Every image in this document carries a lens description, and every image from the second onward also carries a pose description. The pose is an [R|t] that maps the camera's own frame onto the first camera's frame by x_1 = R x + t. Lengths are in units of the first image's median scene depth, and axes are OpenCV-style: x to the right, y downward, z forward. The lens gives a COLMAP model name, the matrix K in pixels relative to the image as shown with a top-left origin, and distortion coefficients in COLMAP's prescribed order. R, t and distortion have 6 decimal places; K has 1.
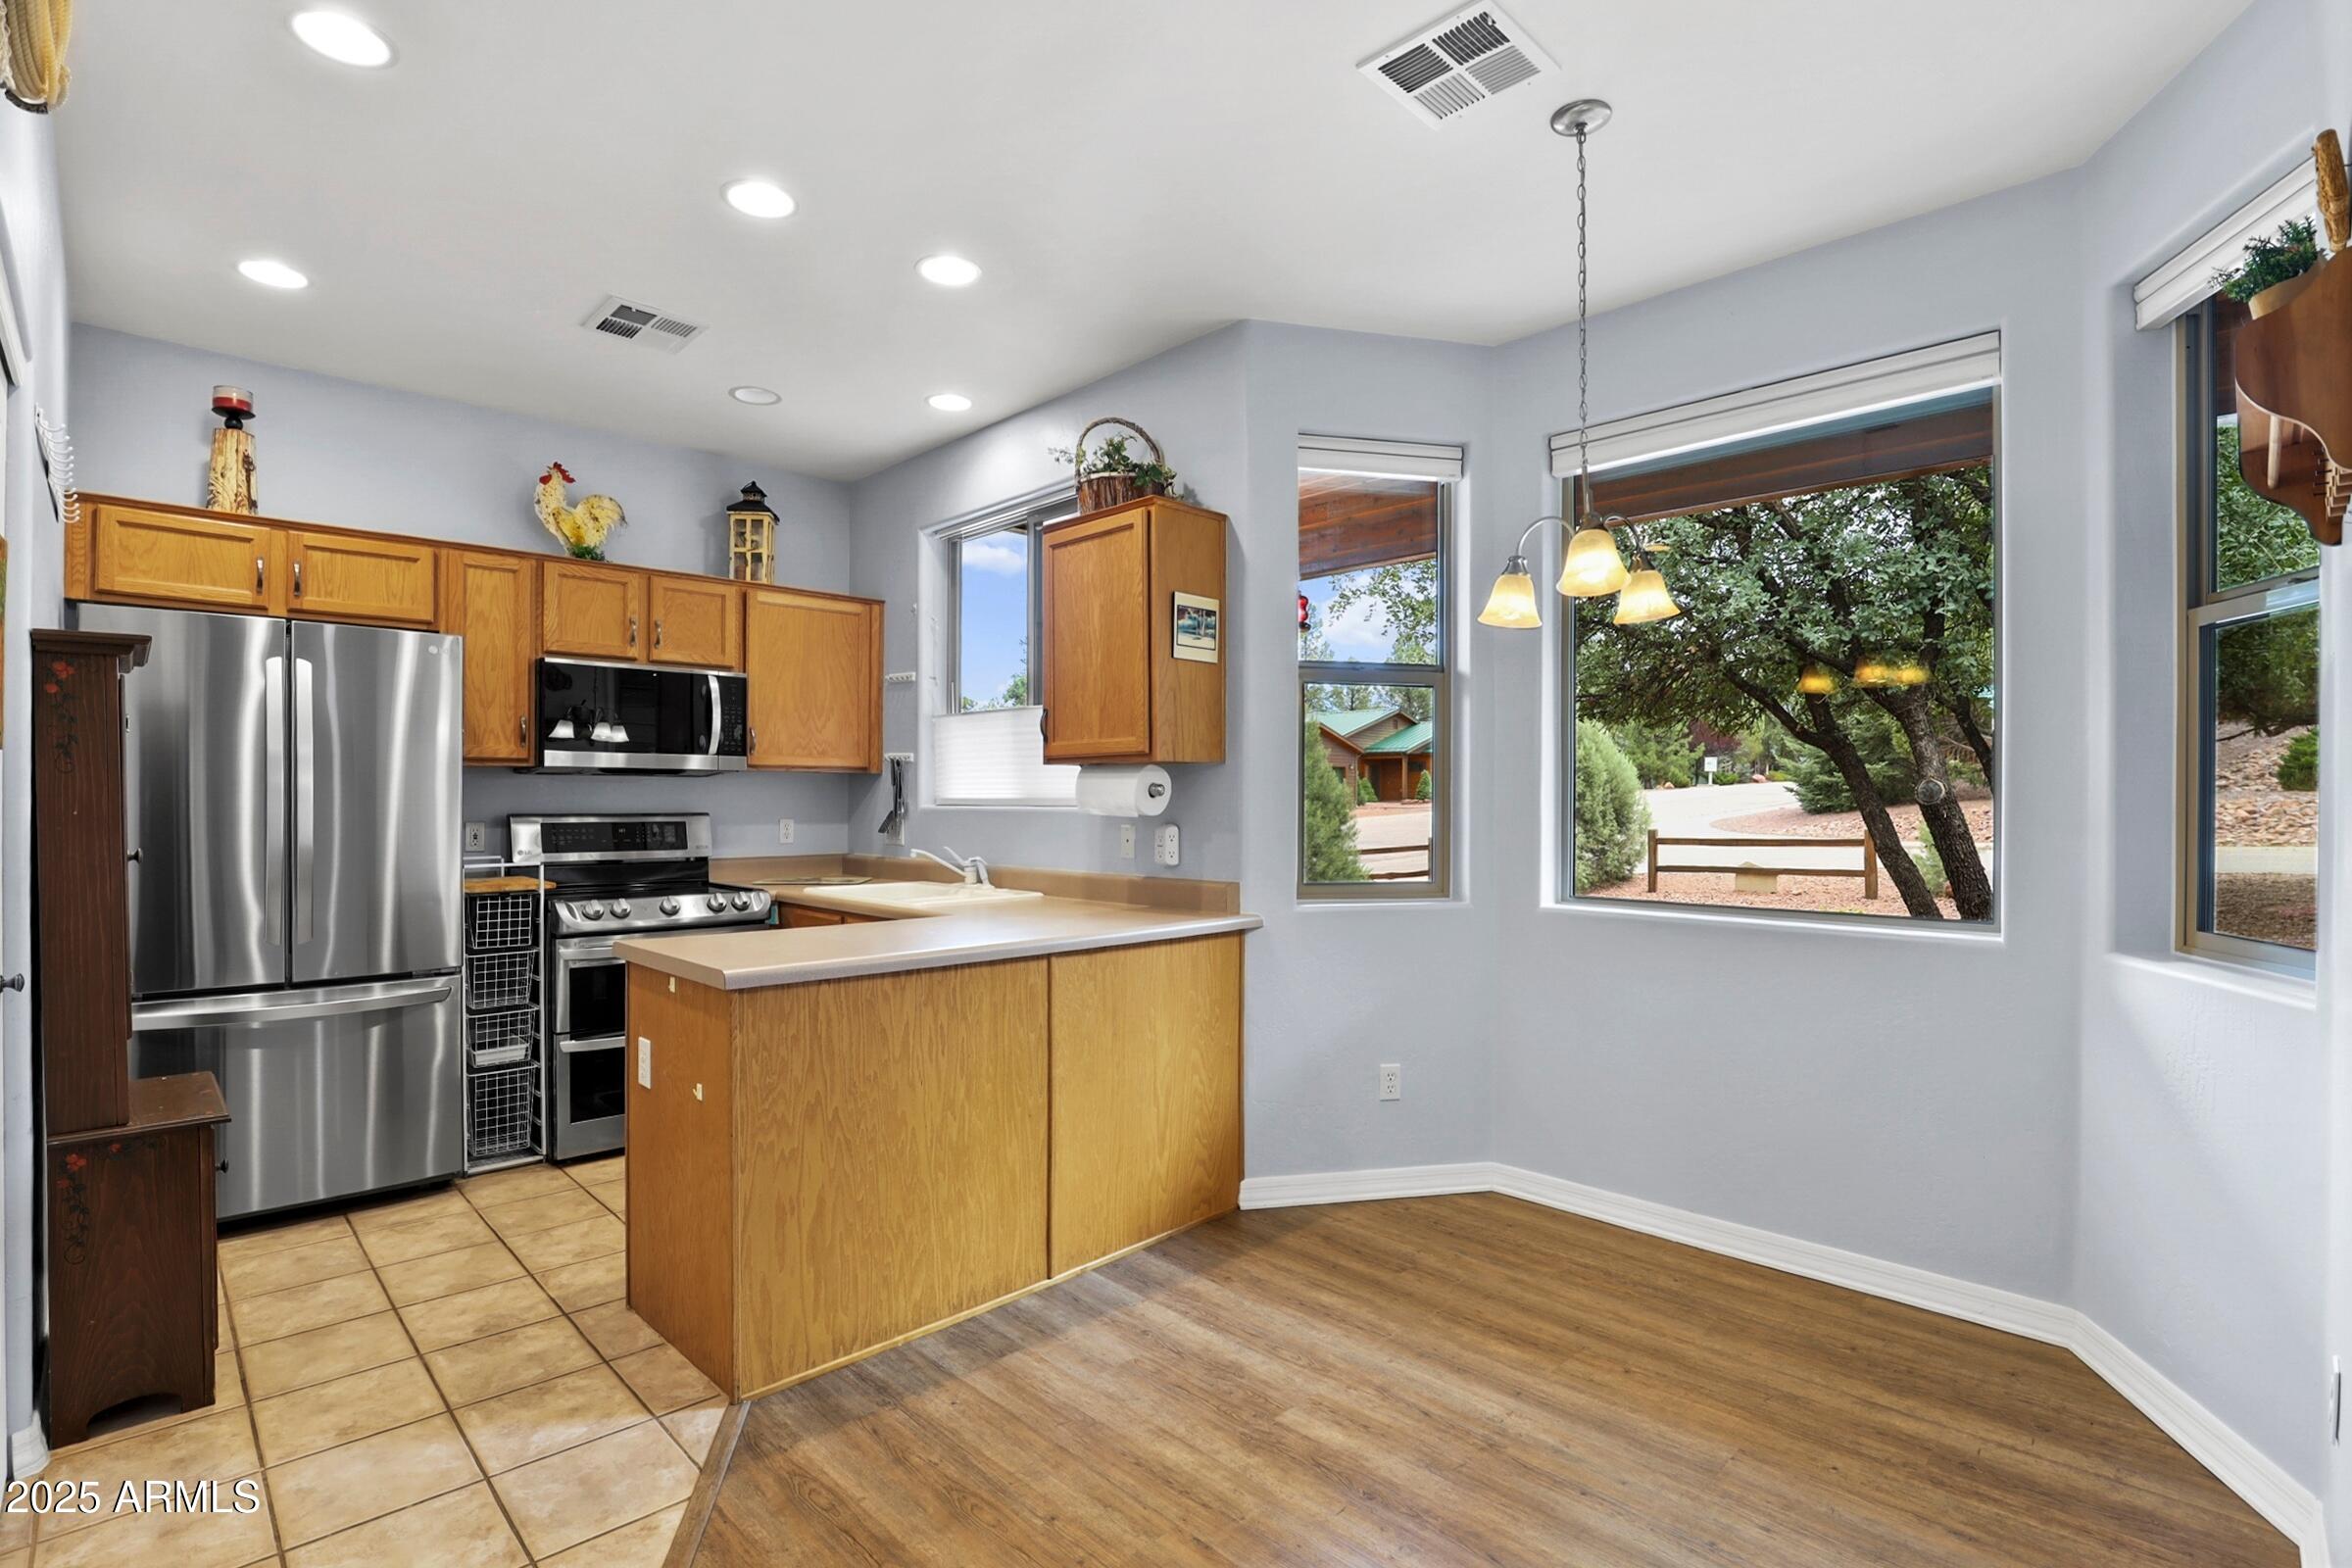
lens RADIAL K [[1098.1, 0, 1168.1], [0, 1098.1, 792.4], [0, 0, 1]] dist [-0.033441, 0.002681]
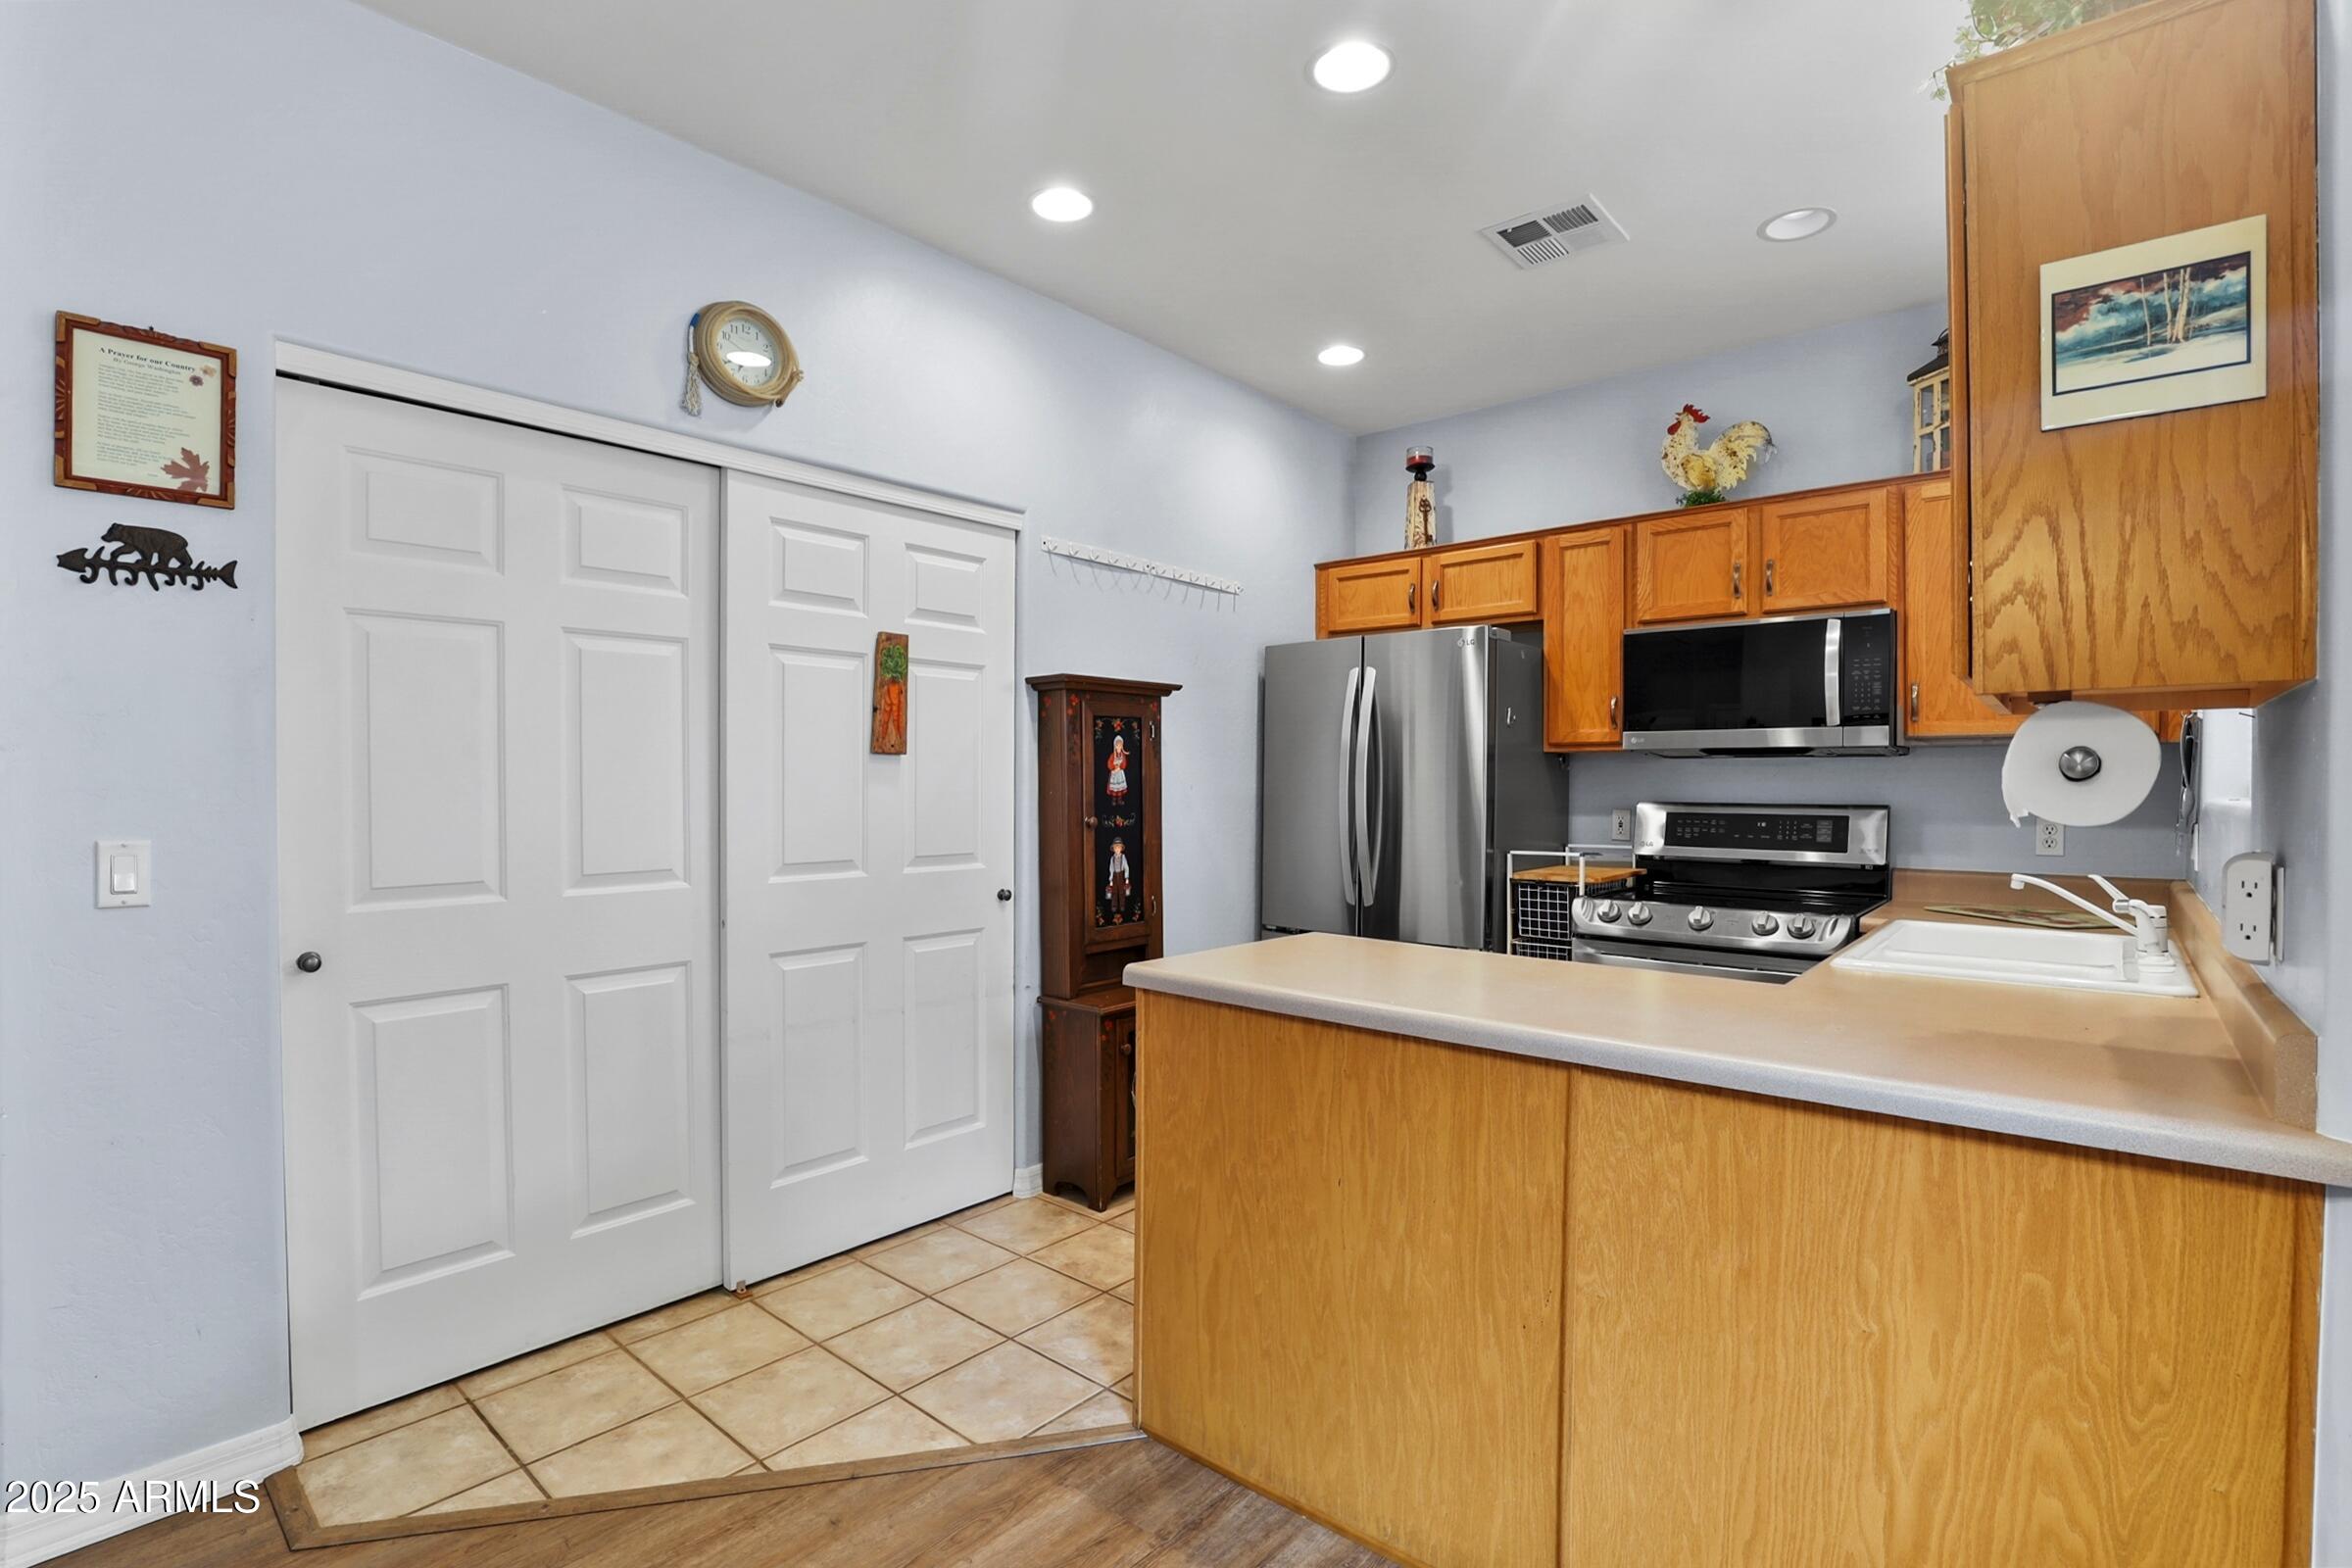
lens RADIAL K [[1098.1, 0, 1169.5], [0, 1098.1, 794.4], [0, 0, 1]] dist [-0.033441, 0.002681]
pose [[0.080033, 0.008885, -0.996753, 0.357382], [0.004268, 0.999948, 0.009256, 0.004246], [0.996783, -0.004994, 0.079991, 0.631893]]
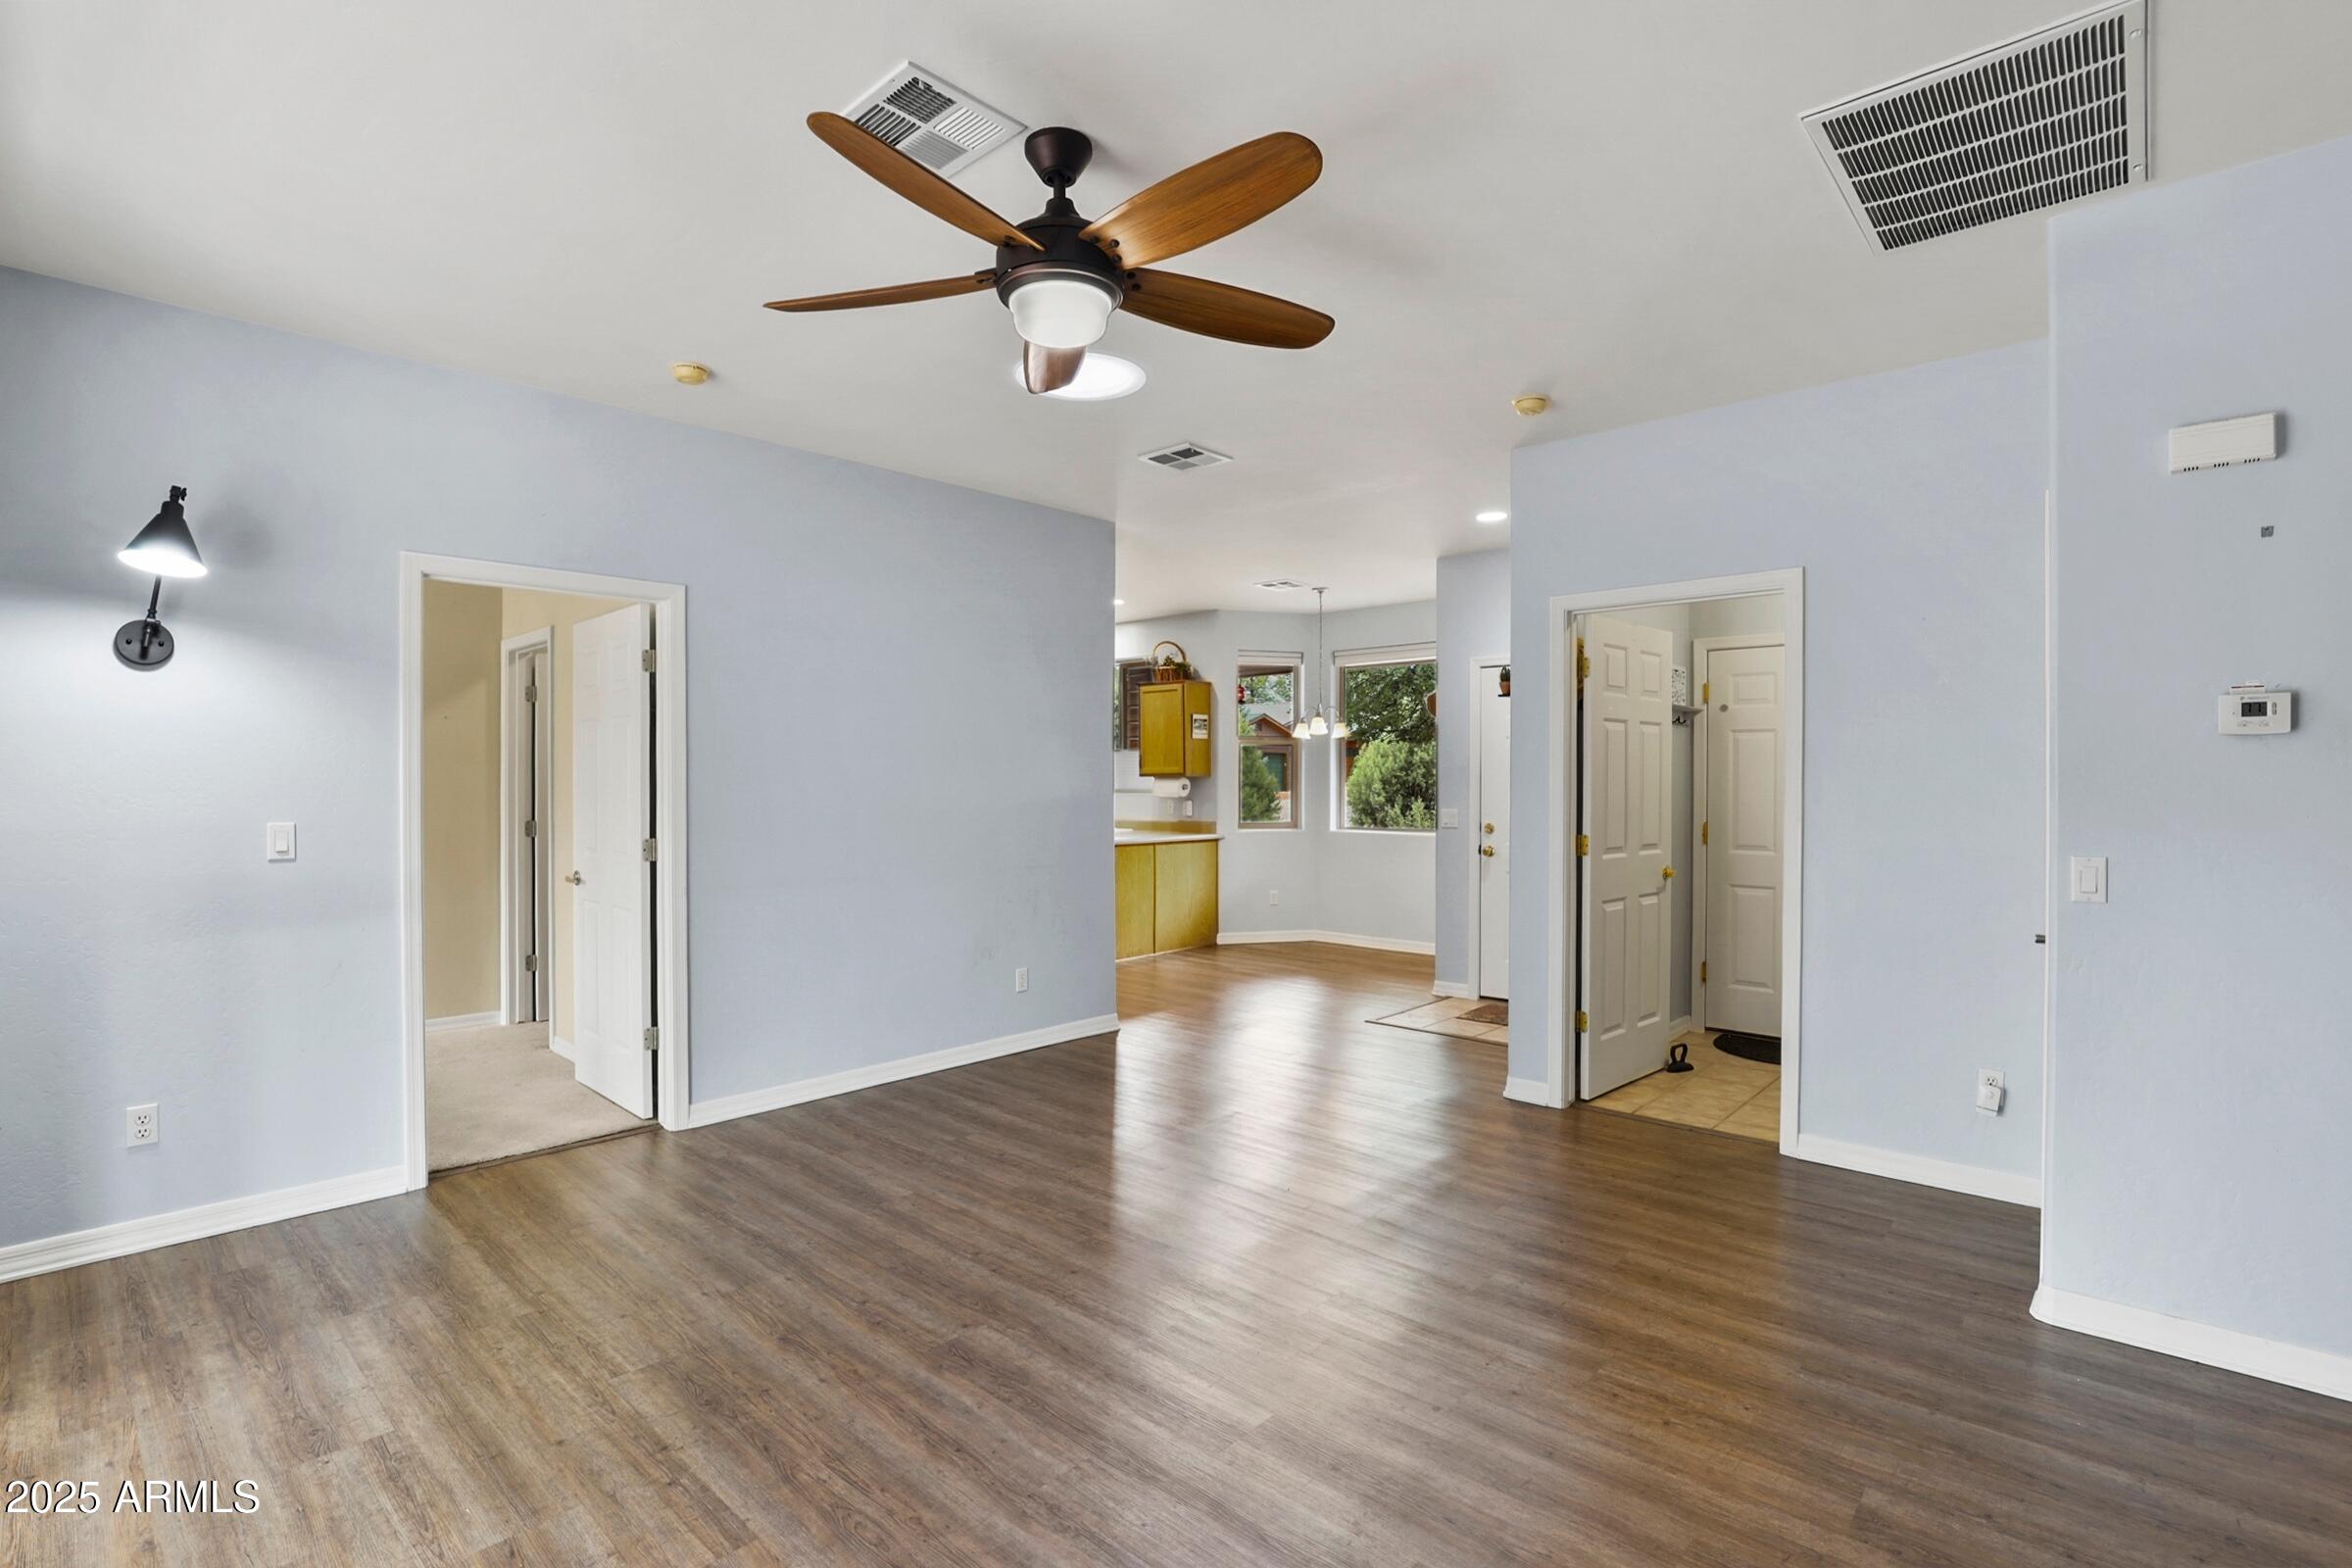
lens RADIAL K [[1098.1, 0, 1172.1], [0, 1098.1, 799.5], [0, 0, 1]] dist [-0.033441, 0.002681]
pose [[0.998665, -0.002462, 0.051600, -0.179420], [0.001357, 0.999770, 0.021426, -0.028724], [-0.051641, -0.021328, 0.998438, -1.656015]]
